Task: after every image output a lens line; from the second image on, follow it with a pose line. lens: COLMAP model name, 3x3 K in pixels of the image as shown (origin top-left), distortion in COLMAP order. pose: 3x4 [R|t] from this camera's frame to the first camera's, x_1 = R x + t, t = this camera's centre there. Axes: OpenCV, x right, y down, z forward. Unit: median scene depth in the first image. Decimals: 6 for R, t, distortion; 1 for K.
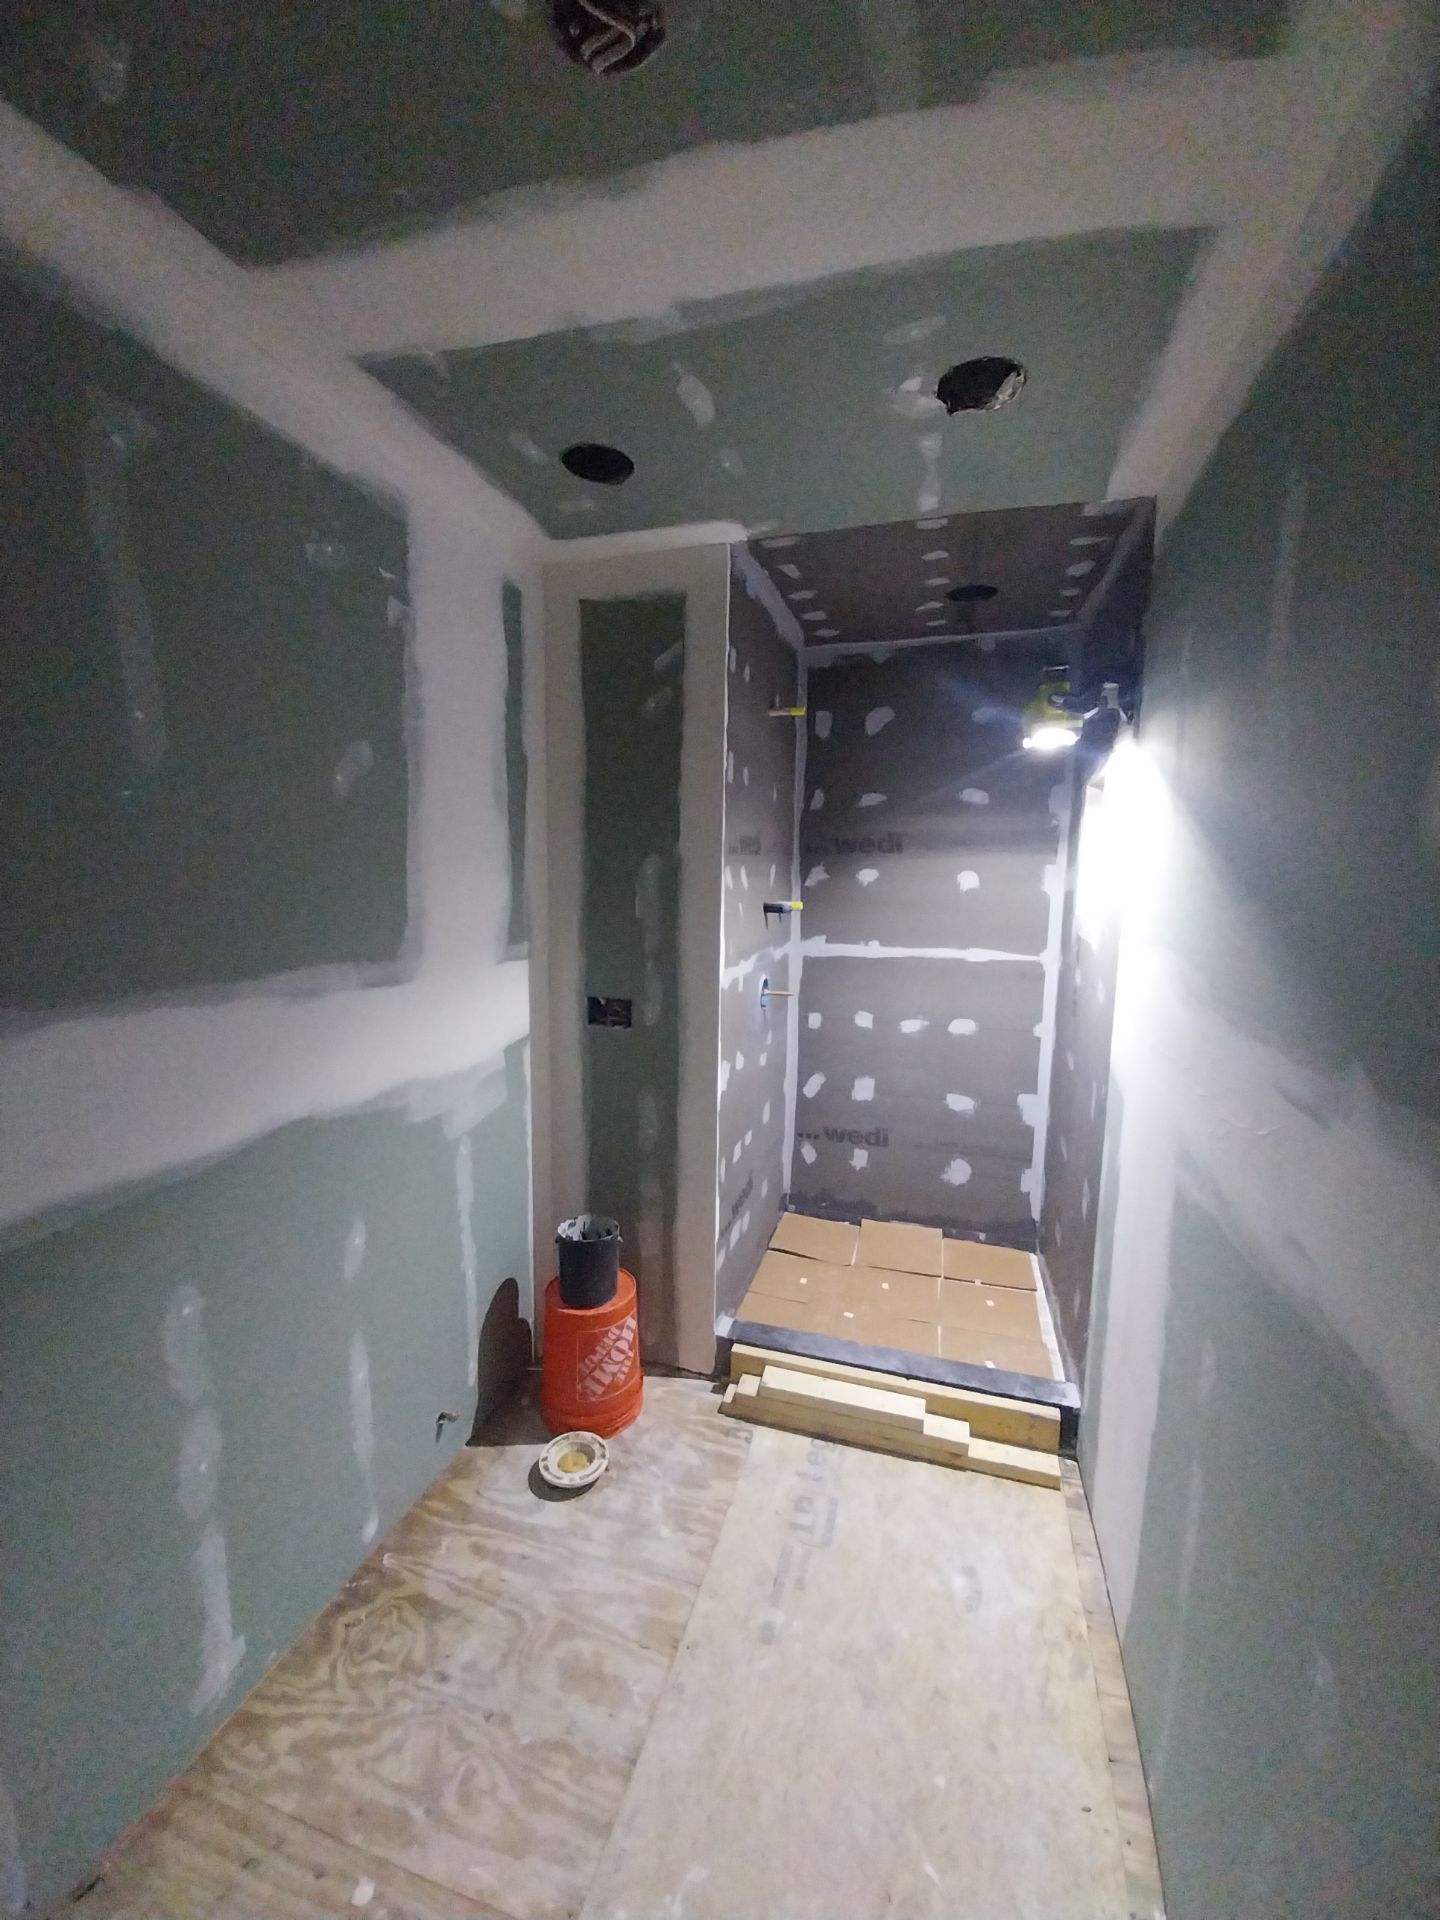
lens RADIAL K [[762.0, 0, 704.9], [0, 762.0, 971.4], [0, 0, 1]] dist [-0.007650, -0.006800]
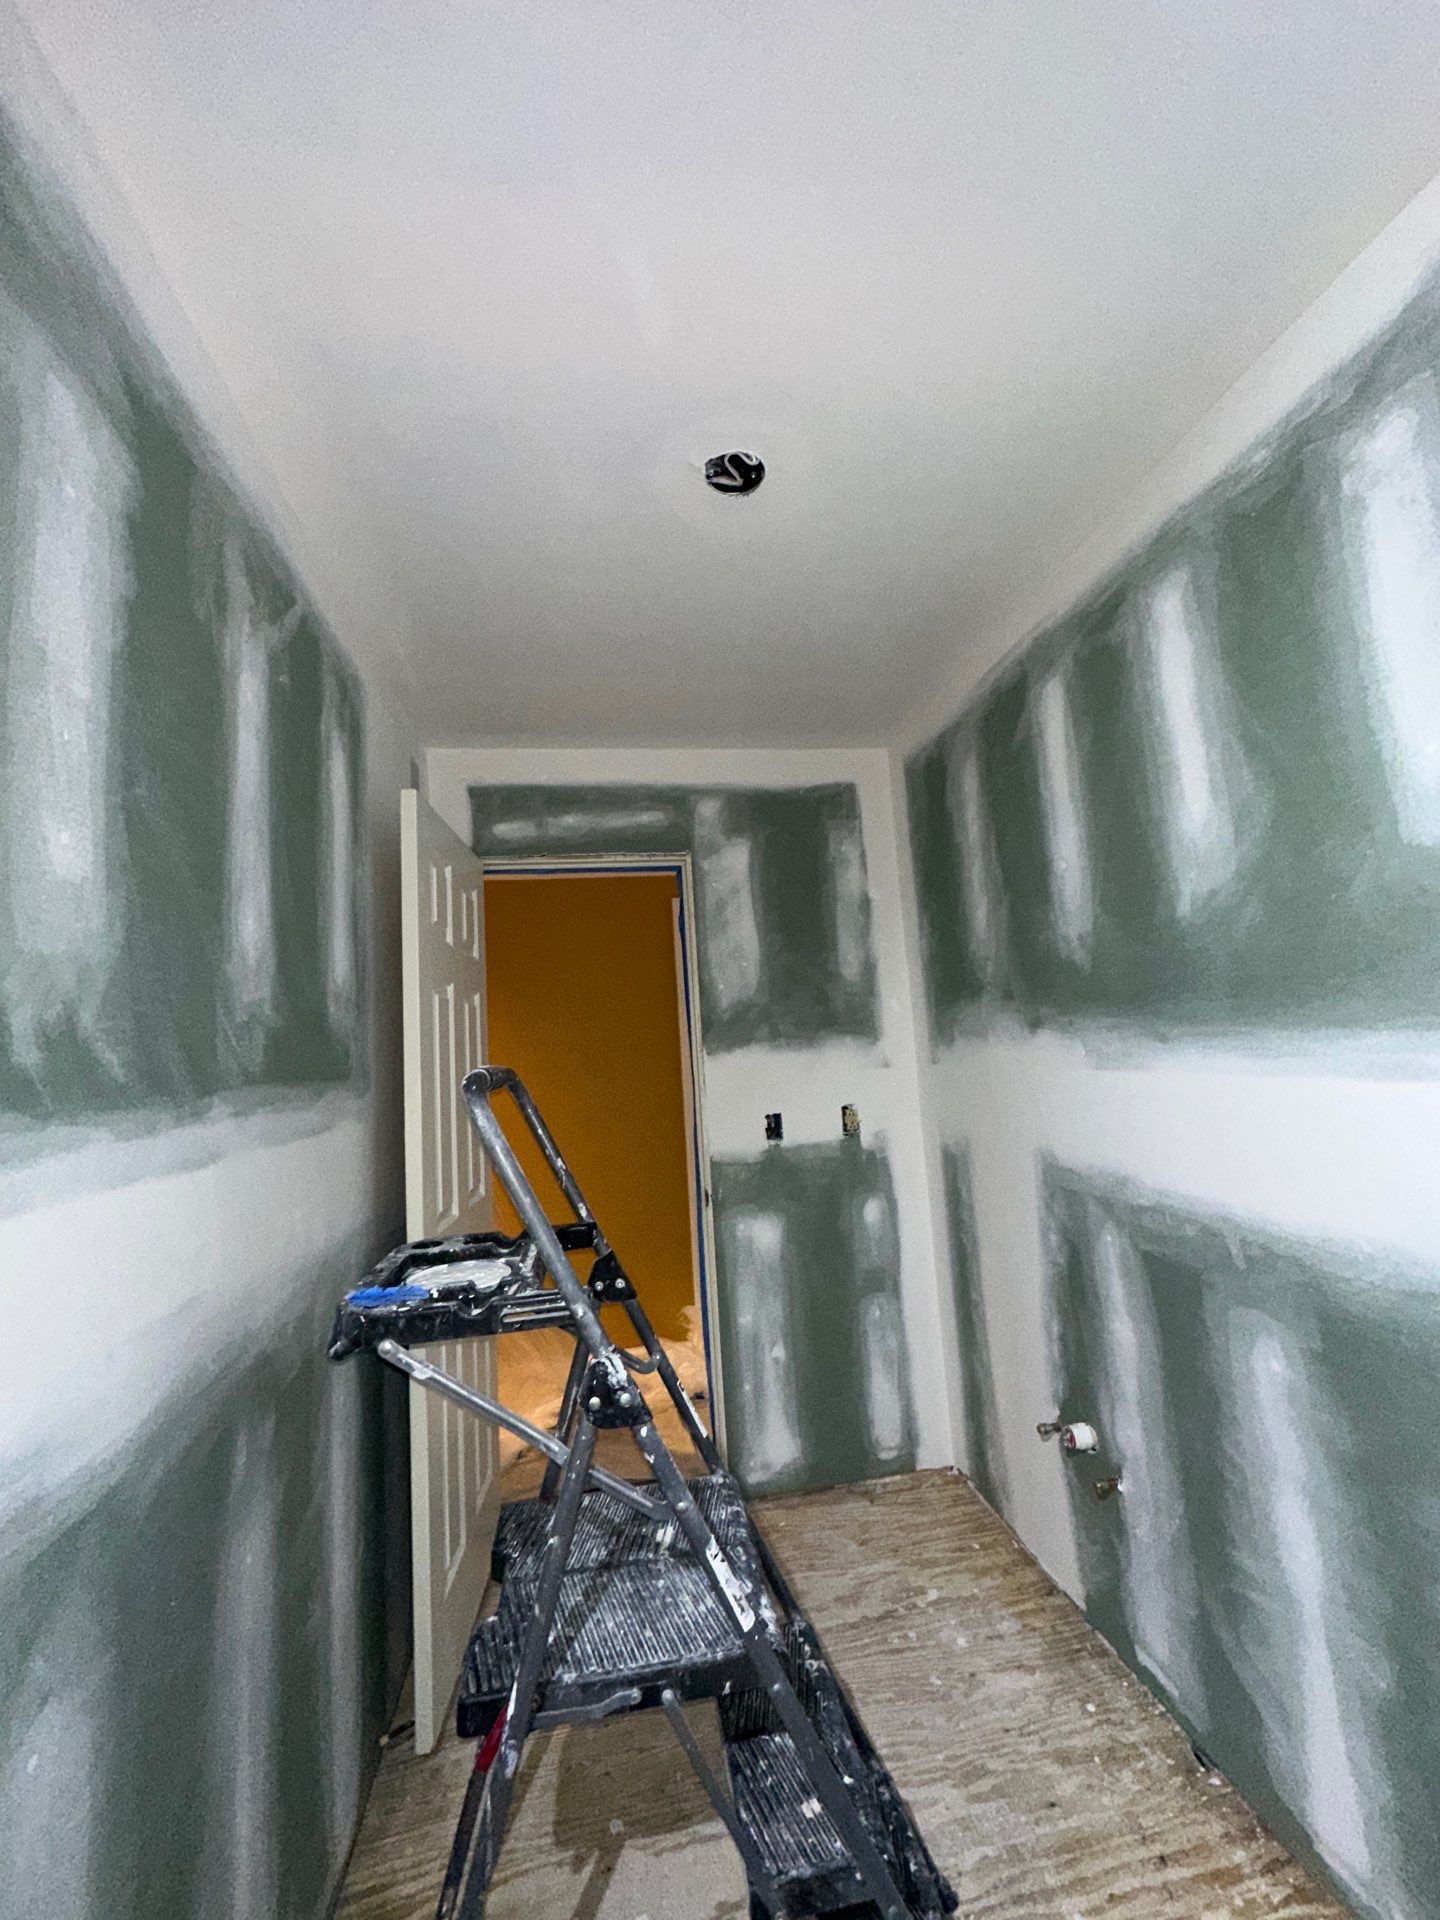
lens RADIAL K [[764.7, 0, 728.7], [0, 764.7, 940.1], [0, 0, 1]] dist [-0.013185, 0.002394]
pose [[-0.887230, -0.018024, -0.460975, 0.271627], [-0.007890, 0.999683, -0.023902, -0.051701], [0.461260, -0.017569, -0.887091, 0.999652]]
